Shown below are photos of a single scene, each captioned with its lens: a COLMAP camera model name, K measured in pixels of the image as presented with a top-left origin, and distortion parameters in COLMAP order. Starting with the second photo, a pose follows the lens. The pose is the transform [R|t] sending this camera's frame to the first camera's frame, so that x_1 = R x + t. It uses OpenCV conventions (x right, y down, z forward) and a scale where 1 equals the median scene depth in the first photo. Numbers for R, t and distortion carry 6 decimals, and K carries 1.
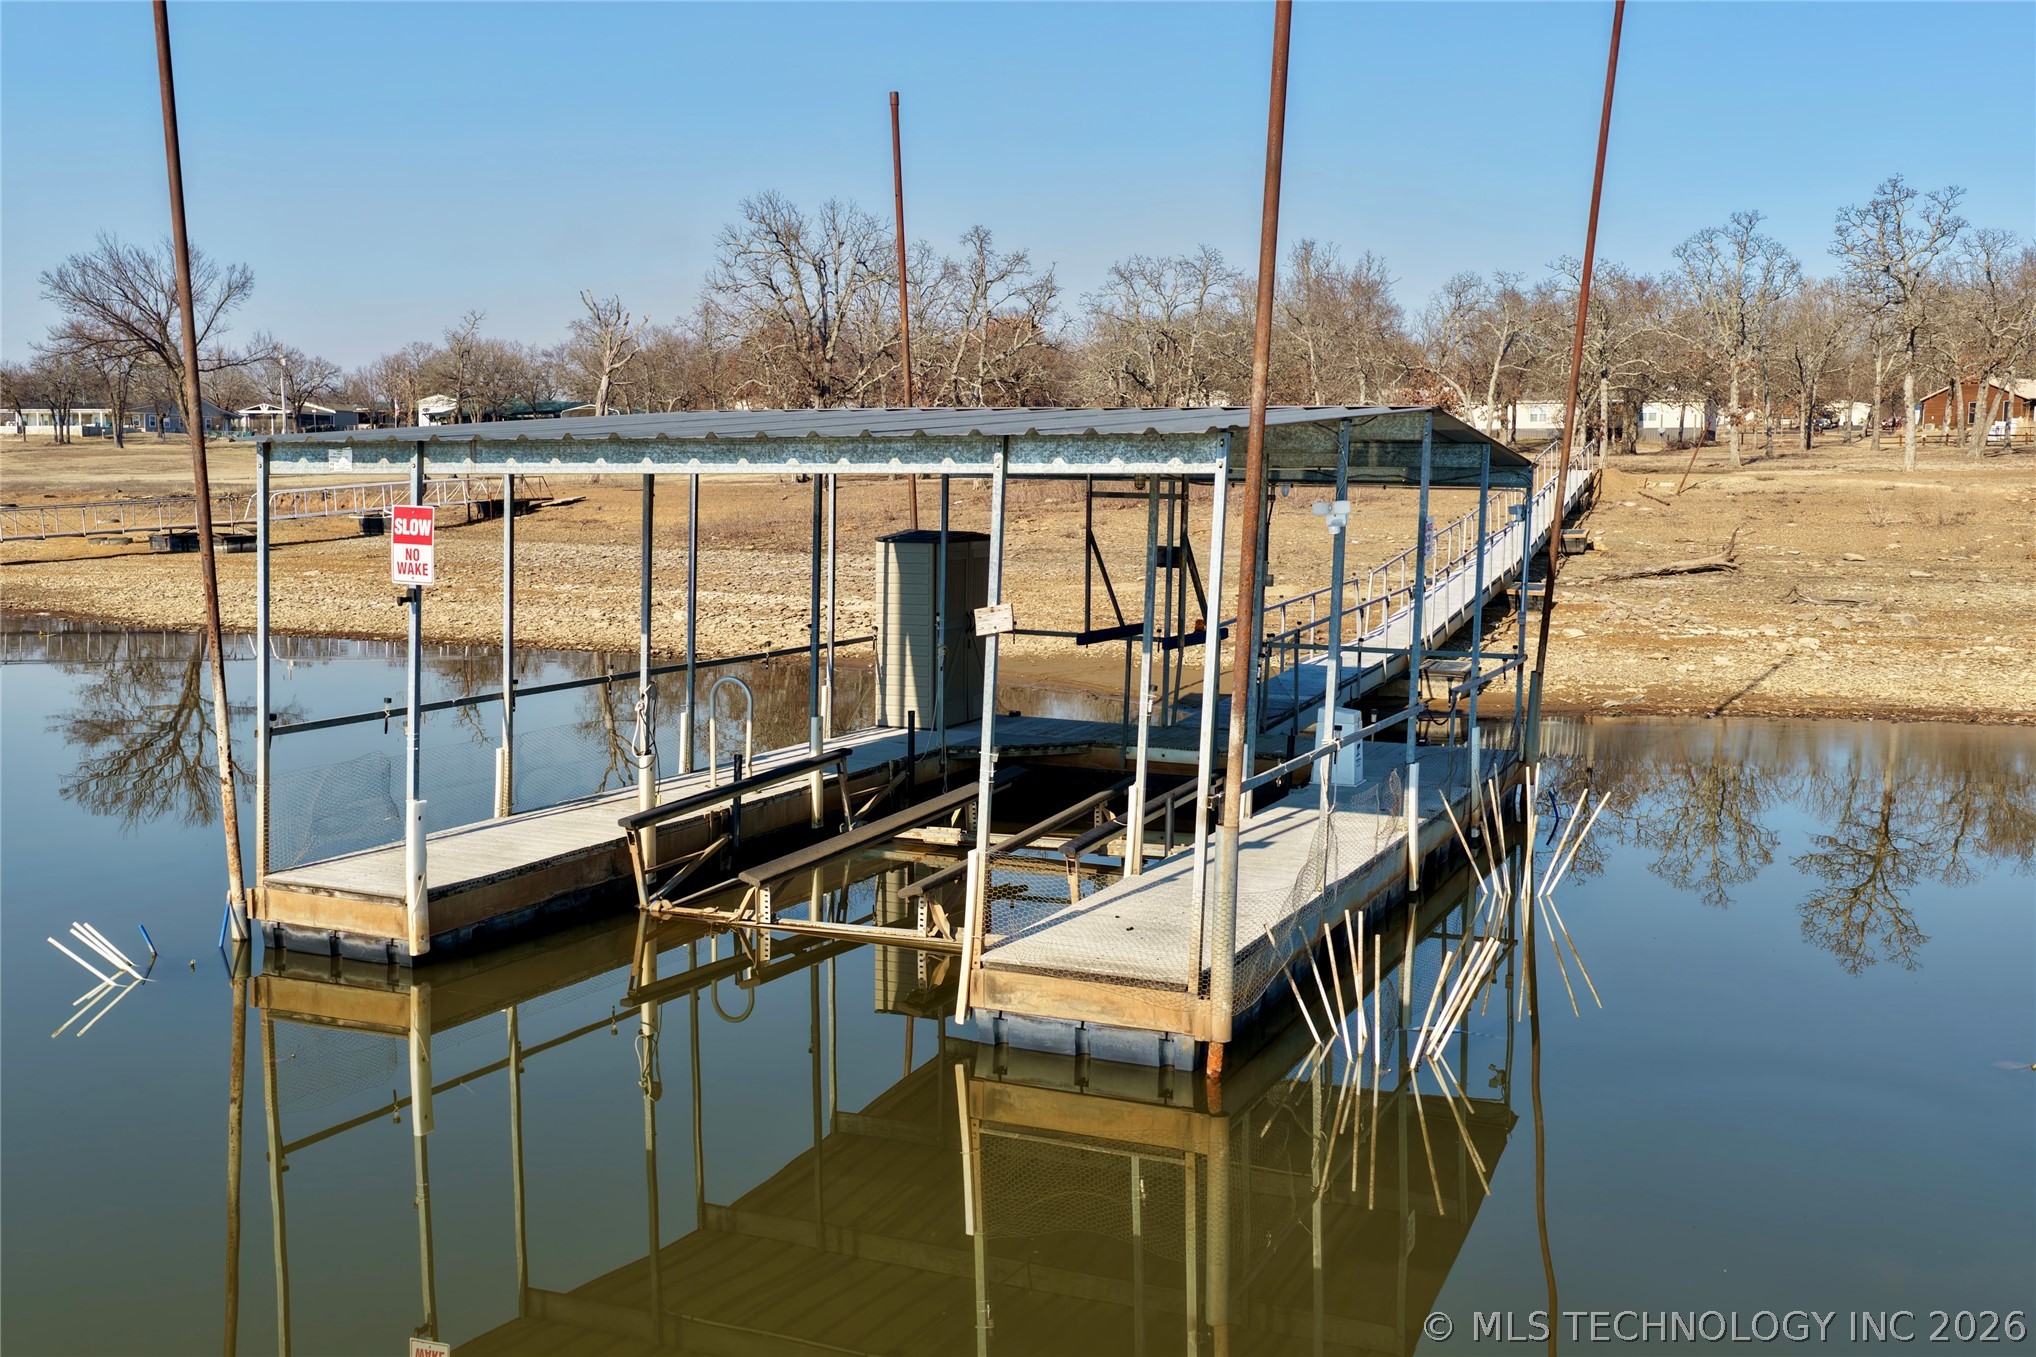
lens RADIAL K [[1913.9, 0, 1023.9], [0, 1913.9, 673.4], [0, 0, 1]] dist [-0.010981, 0.018314]
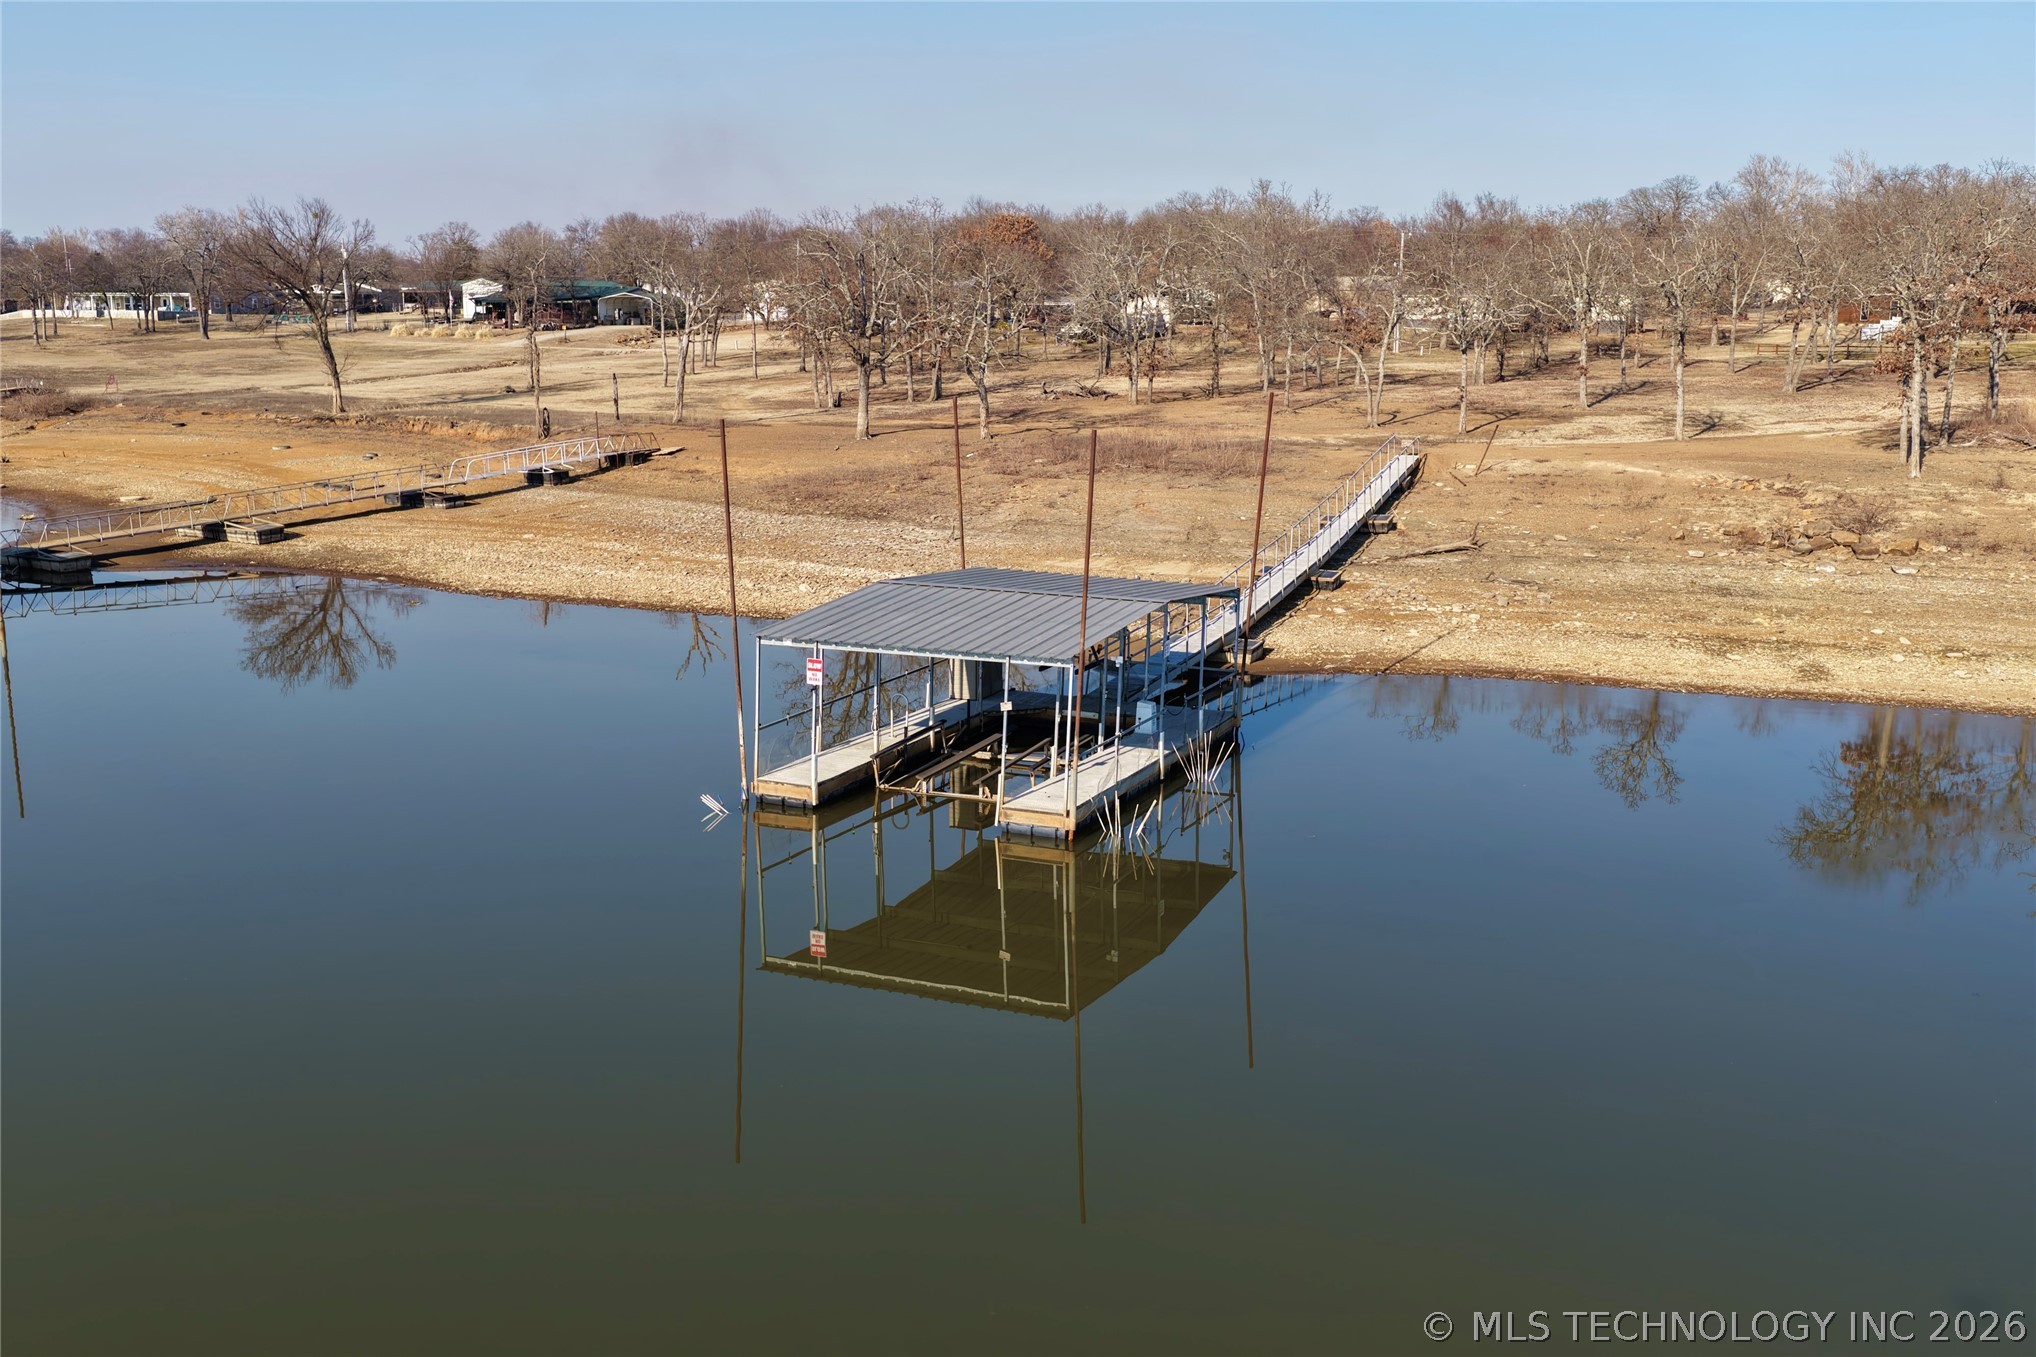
lens RADIAL K [[1913.9, 0, 1023.9], [0, 1913.9, 673.4], [0, 0, 1]] dist [-0.010981, 0.018314]
pose [[0.999998, -0.001798, 0.001010, 0.008215], [0.001703, 0.996223, 0.086818, -0.269272], [-0.001163, -0.086816, 0.996224, -1.669522]]
